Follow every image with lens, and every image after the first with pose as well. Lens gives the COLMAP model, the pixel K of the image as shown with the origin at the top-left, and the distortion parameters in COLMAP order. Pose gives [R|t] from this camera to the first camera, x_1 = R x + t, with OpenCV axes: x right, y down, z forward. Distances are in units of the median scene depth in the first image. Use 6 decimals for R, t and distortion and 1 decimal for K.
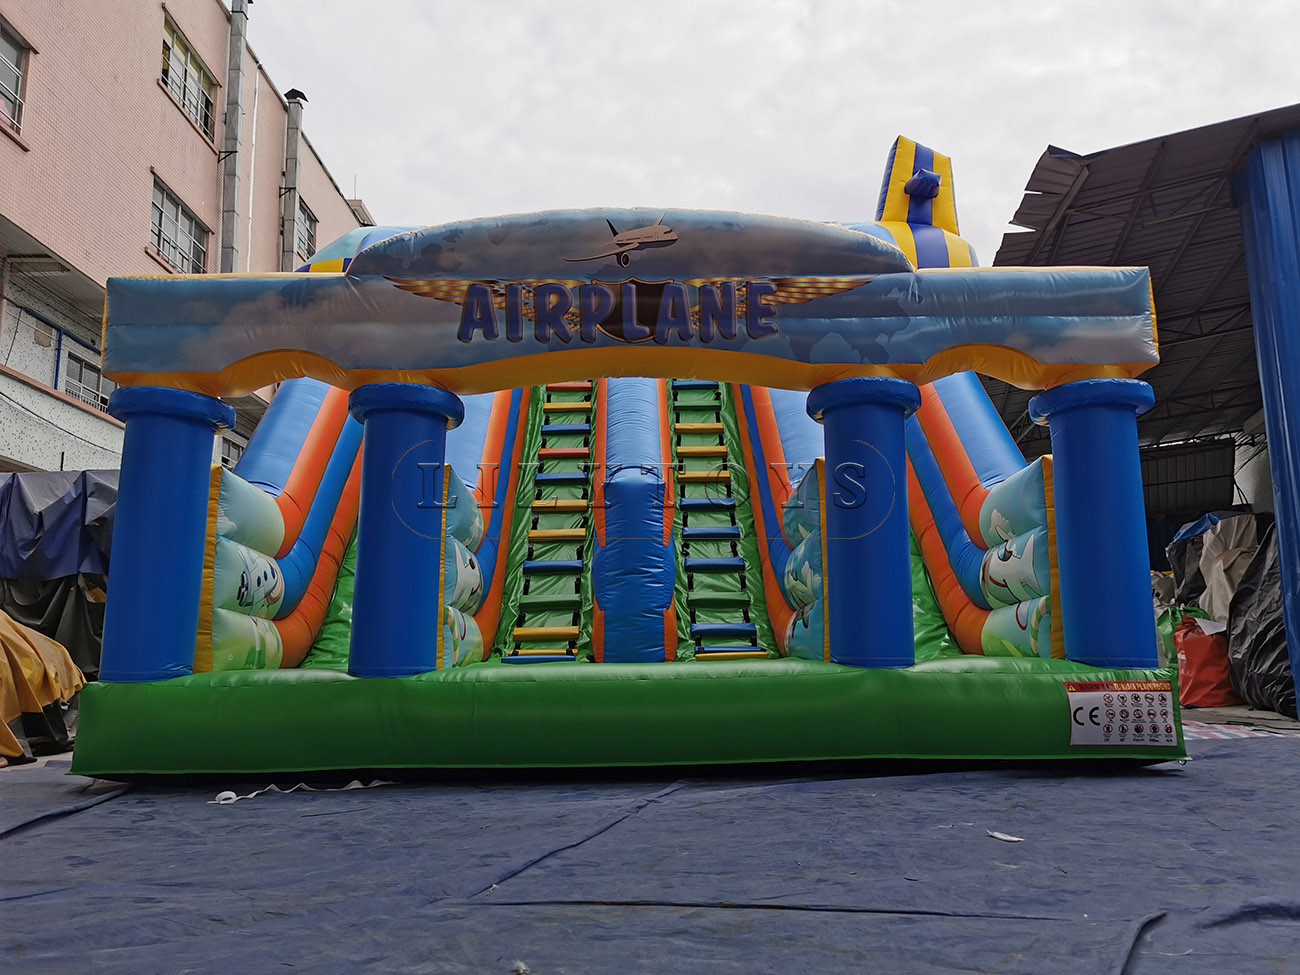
lens RADIAL K [[1033.7, 0, 653.1], [0, 1033.7, 479.9], [0, 0, 1]] dist [0.078111, -0.113846]
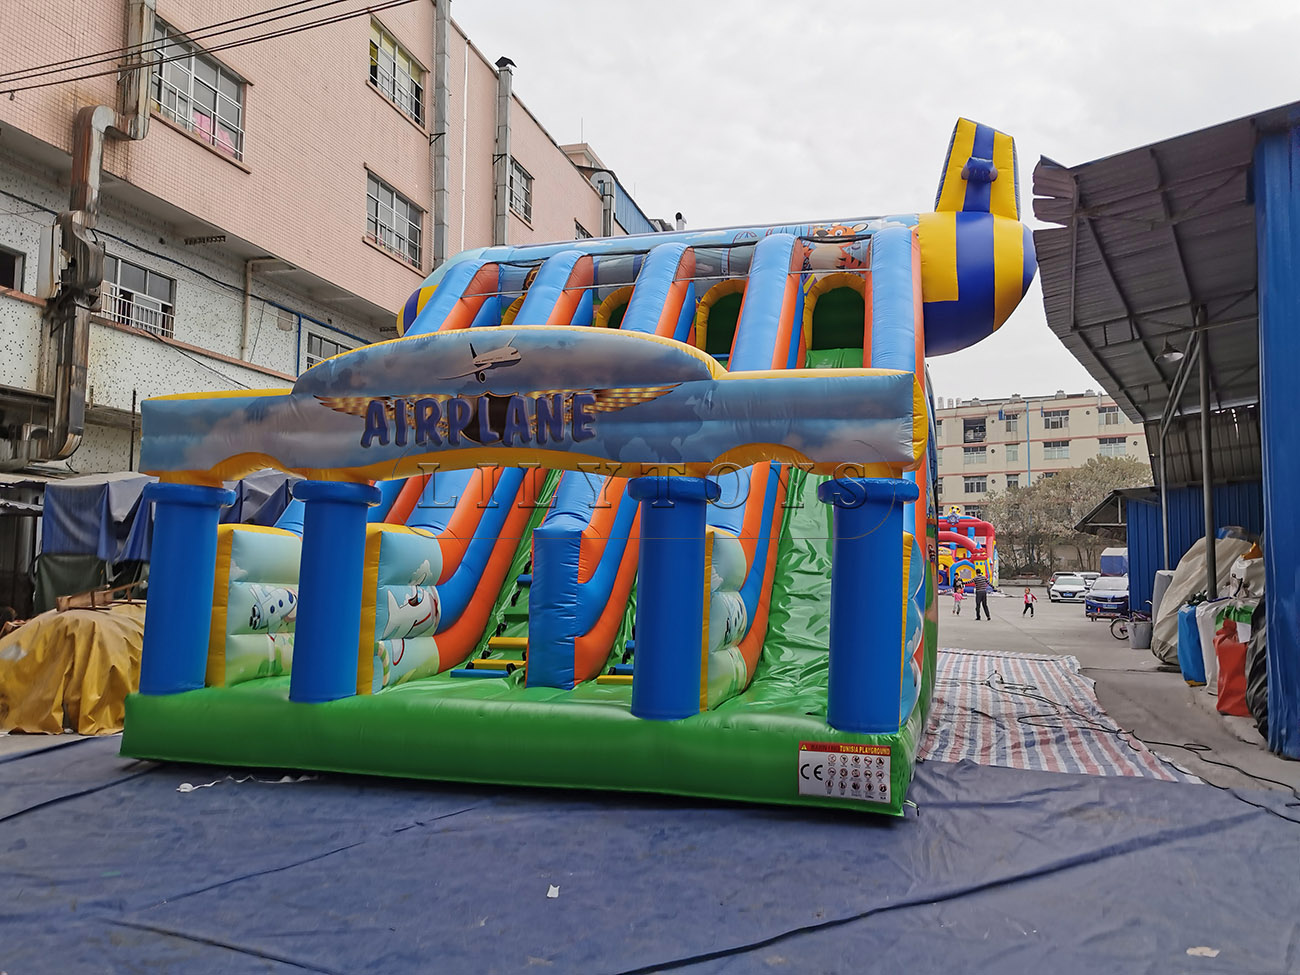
lens RADIAL K [[1060.3, 0, 654.6], [0, 1060.3, 466.5], [0, 0, 1]] dist [0.085180, -0.125681]
pose [[0.957074, -0.001513, -0.289841, 0.542715], [0.027624, 0.995910, 0.086019, -0.210493], [0.288525, -0.090333, 0.953202, -0.166918]]
